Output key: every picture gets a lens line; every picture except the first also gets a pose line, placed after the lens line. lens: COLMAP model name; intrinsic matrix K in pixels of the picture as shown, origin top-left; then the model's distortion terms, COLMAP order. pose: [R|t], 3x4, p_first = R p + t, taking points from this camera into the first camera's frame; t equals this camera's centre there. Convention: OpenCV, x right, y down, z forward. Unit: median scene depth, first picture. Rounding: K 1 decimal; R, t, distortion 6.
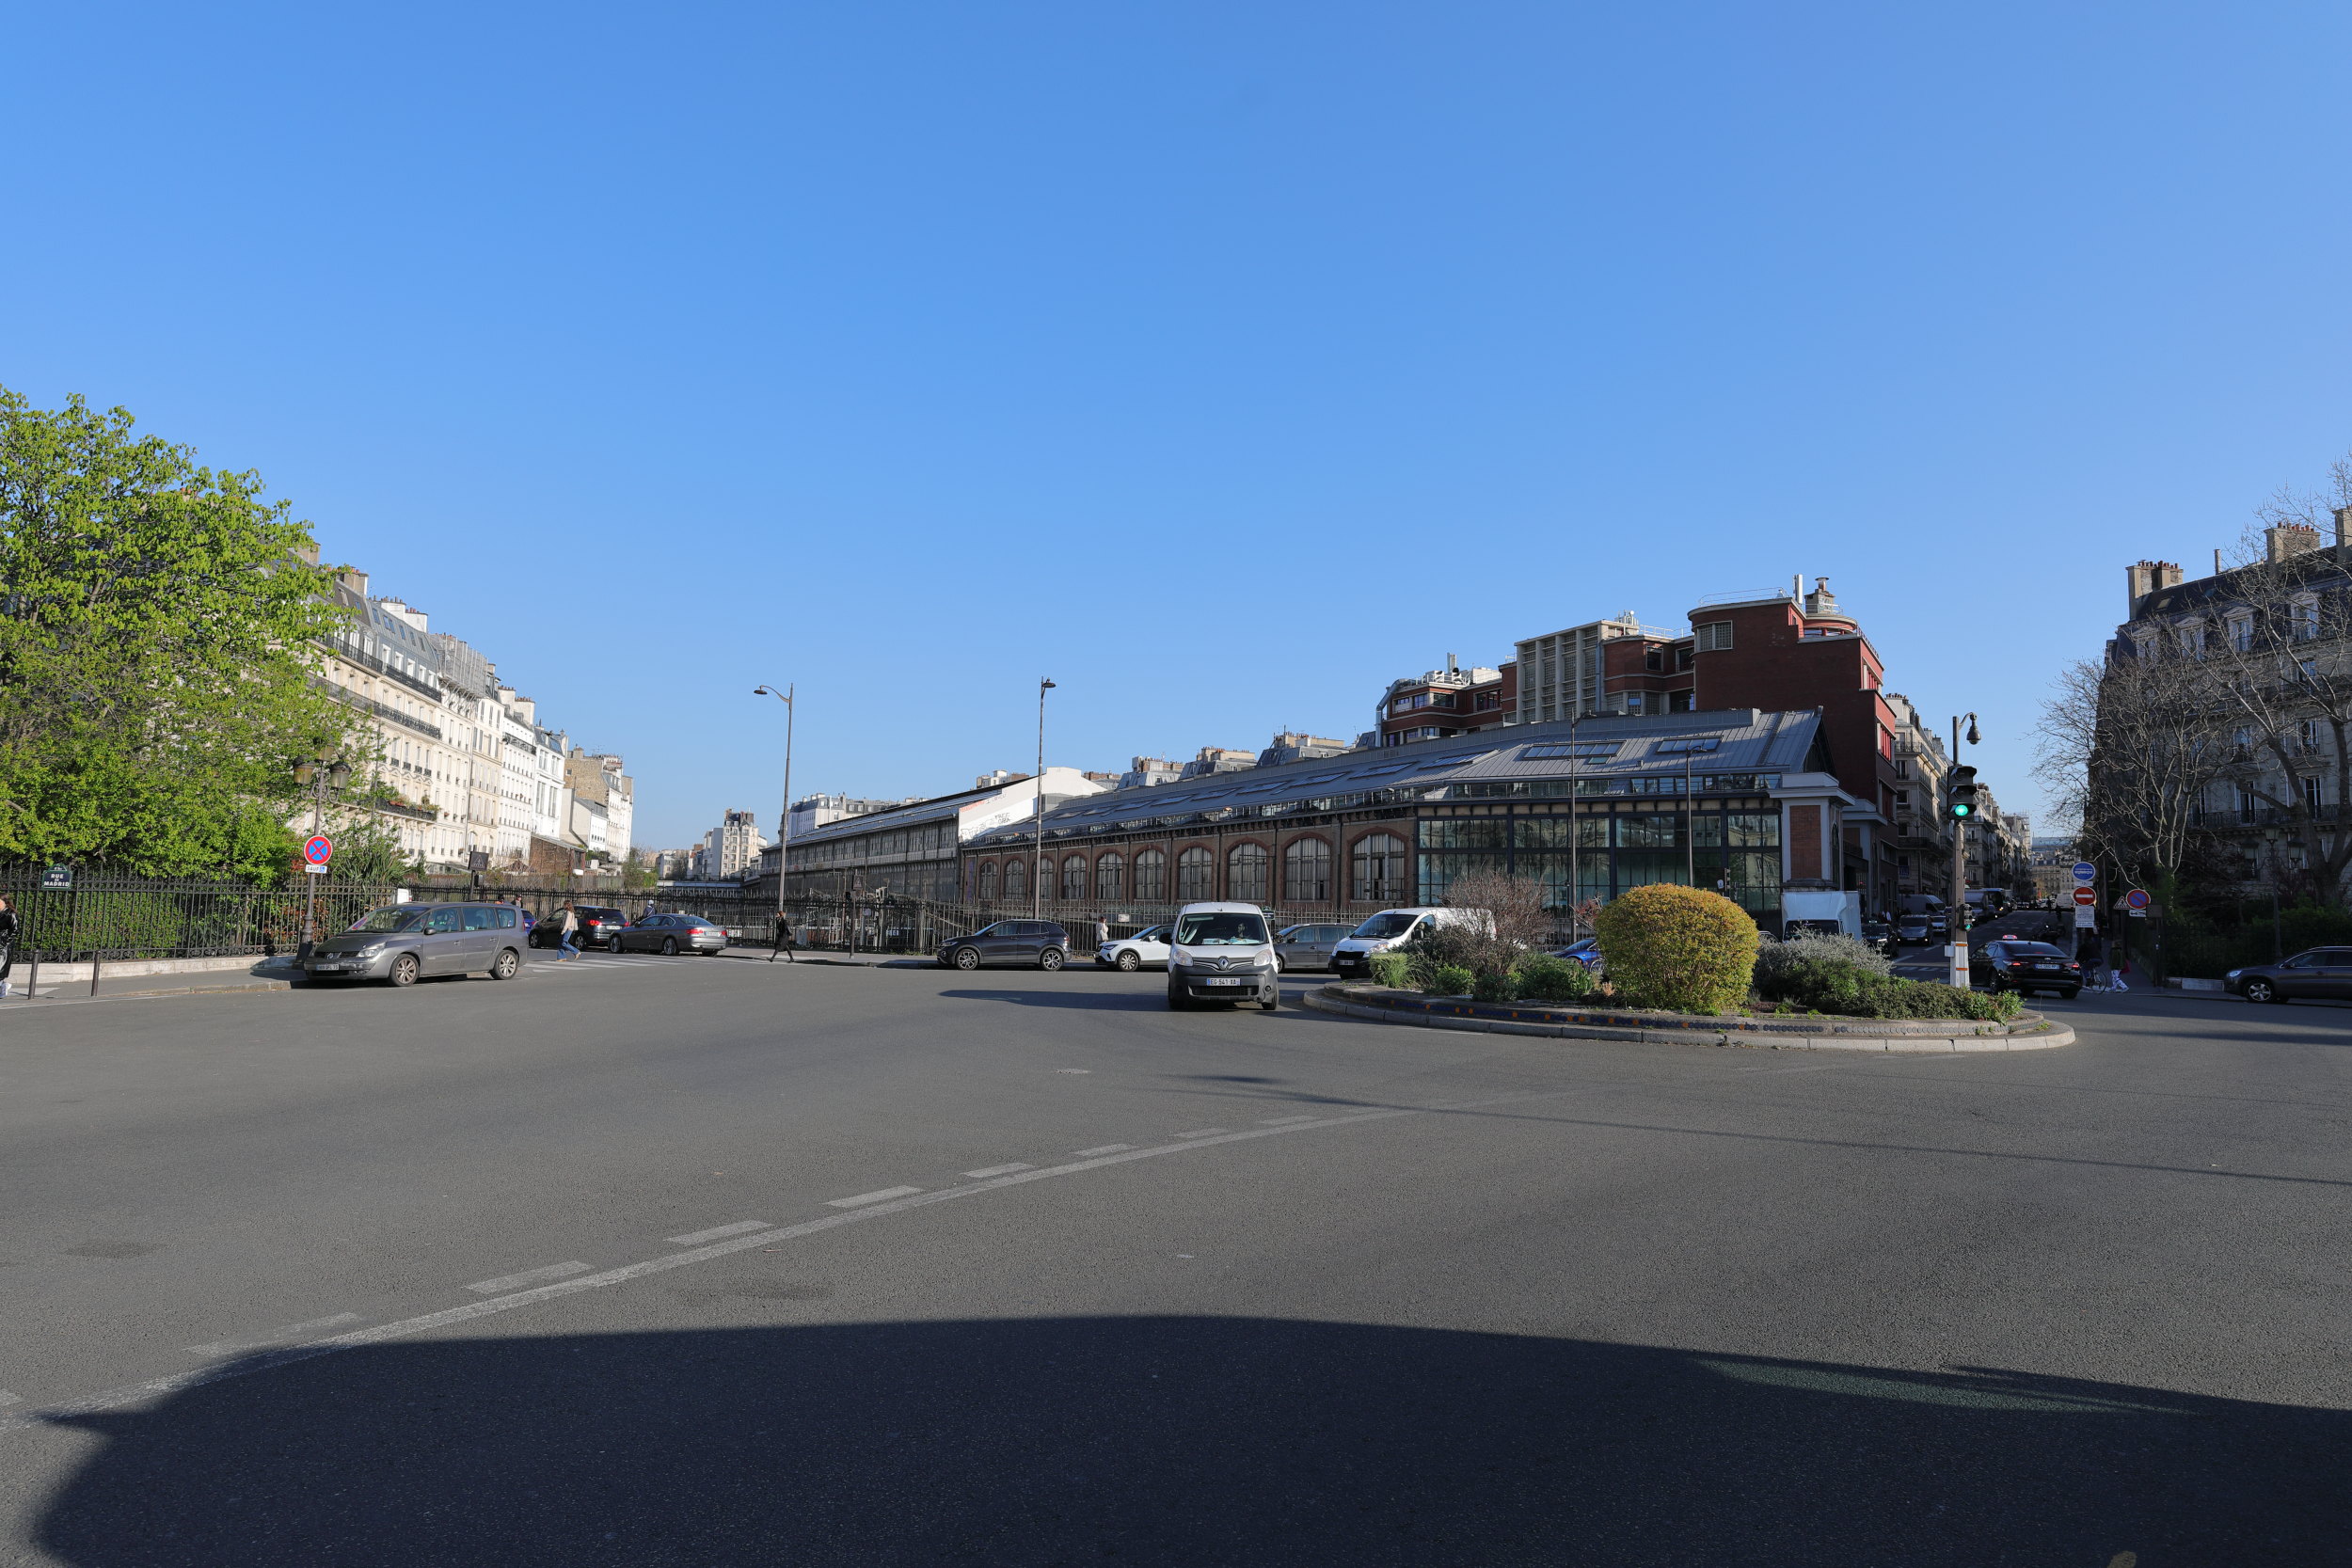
lens RADIAL K [[1353.1, 0, 1175.4], [0, 1353.1, 784.1], [0, 0, 1]] dist [-0.003748, -0.000033]
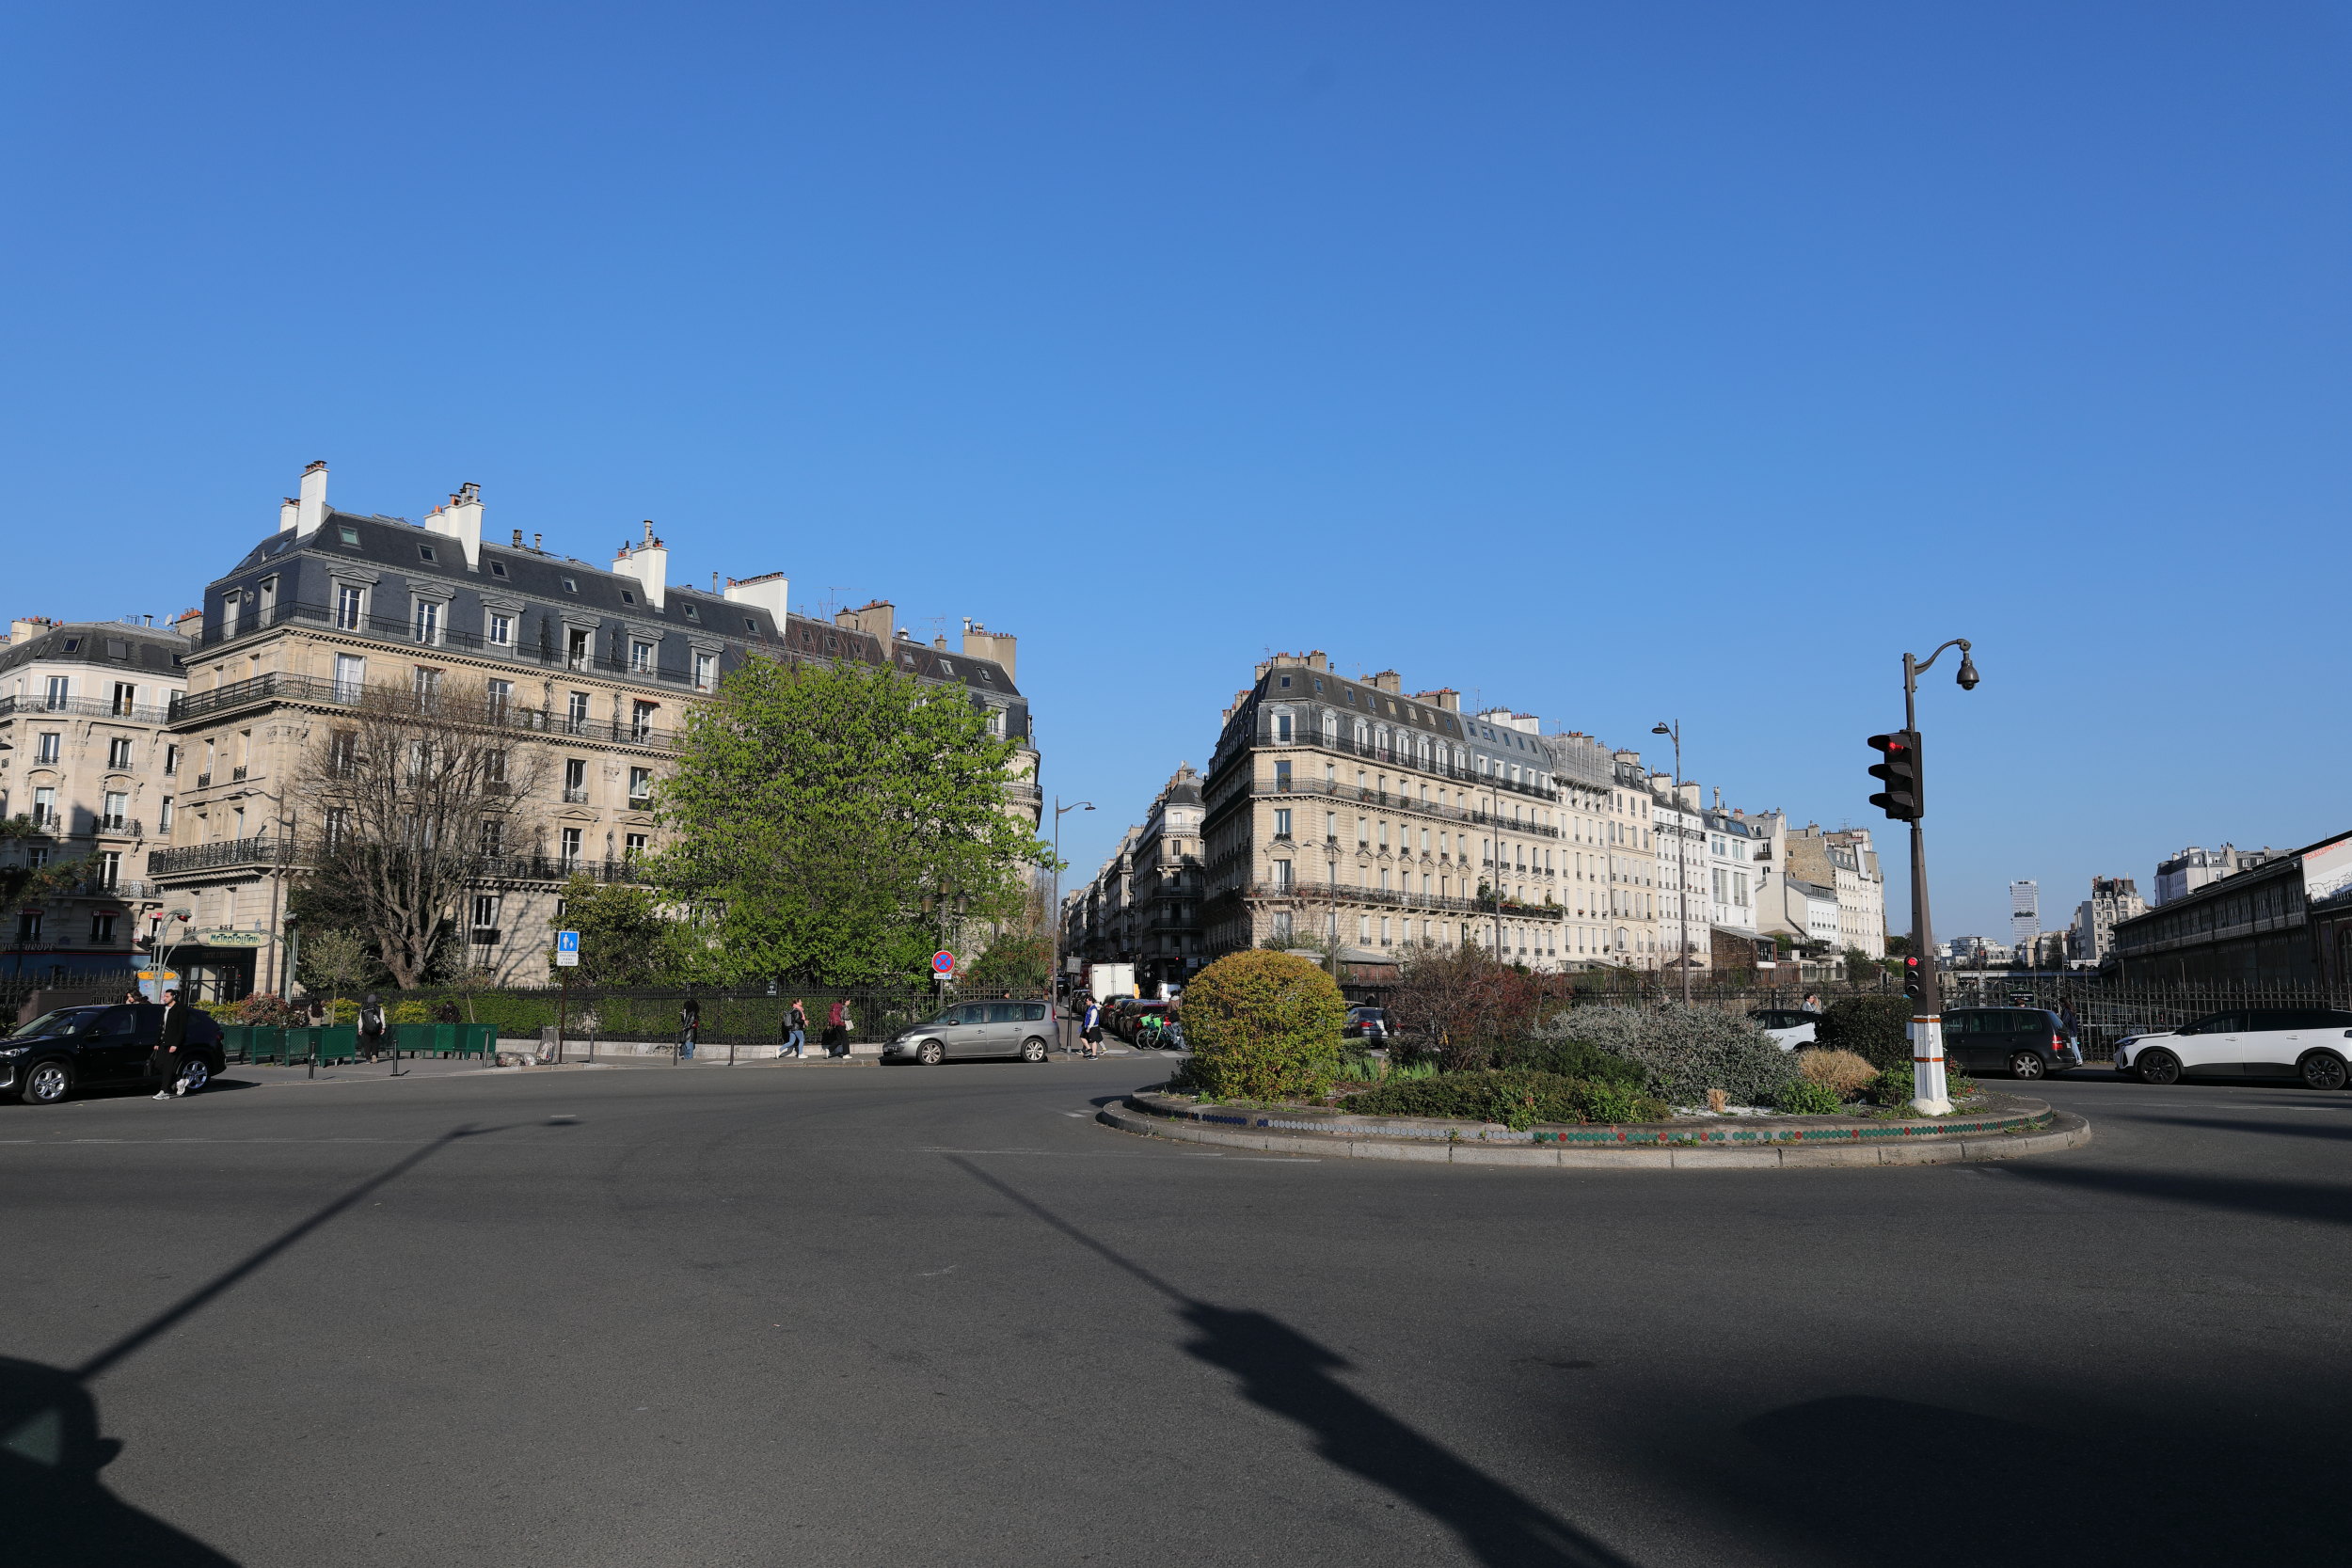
lens RADIAL K [[1530.5, 0, 1176.0], [0, 1530.5, 782.3], [0, 0, 1]] dist [0.020665, -0.000148]
pose [[0.638775, -0.128065, -0.758661, 0.139253], [0.087636, 0.991743, -0.093622, 0.007202], [0.764386, -0.006683, 0.644724, 0.043708]]
